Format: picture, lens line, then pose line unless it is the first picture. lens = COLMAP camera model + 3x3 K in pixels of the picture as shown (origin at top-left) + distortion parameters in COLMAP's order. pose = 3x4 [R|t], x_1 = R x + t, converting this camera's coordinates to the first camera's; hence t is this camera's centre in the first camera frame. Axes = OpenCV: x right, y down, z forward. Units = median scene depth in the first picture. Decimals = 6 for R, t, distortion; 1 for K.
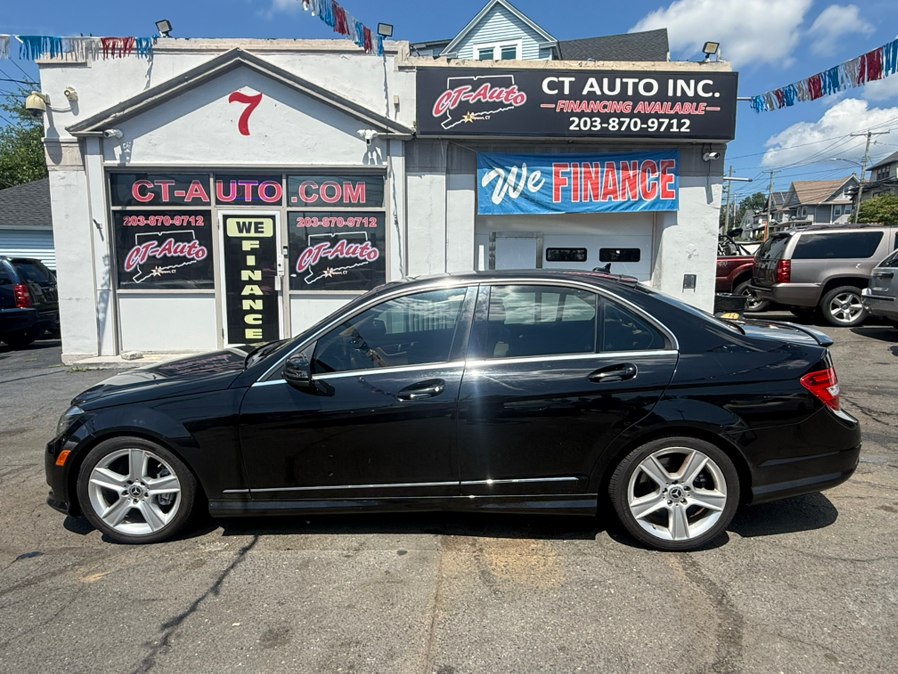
lens RADIAL K [[599.1, 0, 448.3], [0, 599.1, 347.4], [0, 0, 1]] dist [-0.039858, 0.056625]
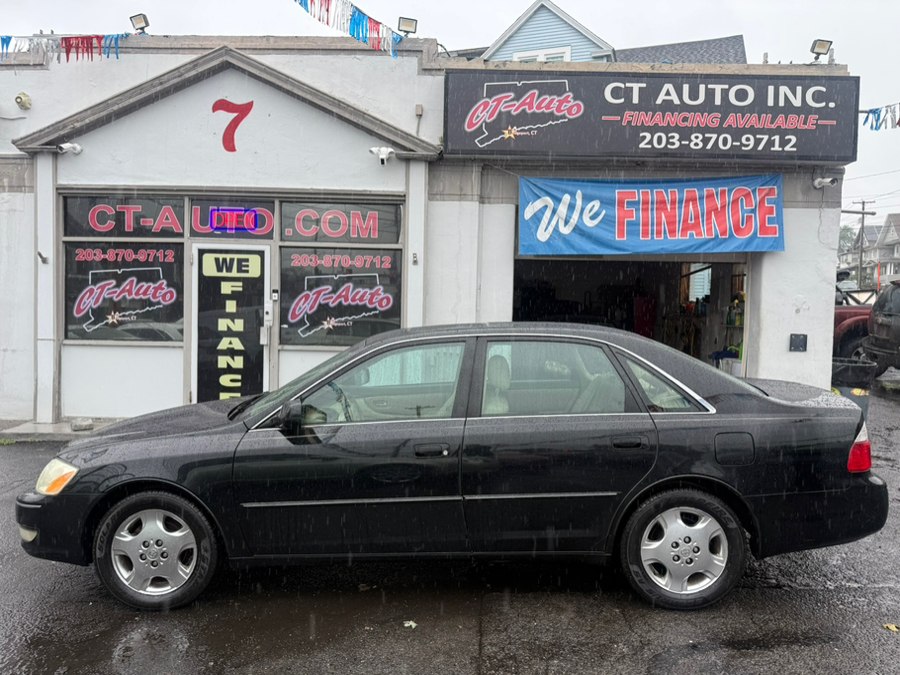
lens RADIAL K [[648.5, 0, 451.7], [0, 648.5, 346.7], [0, 0, 1]] dist [0.018327, -0.024930]
pose [[0.998980, 0.019883, -0.040540, -0.002397], [-0.023196, 0.996283, -0.082960, -0.028771], [0.038740, 0.083816, 0.995728, 0.162688]]
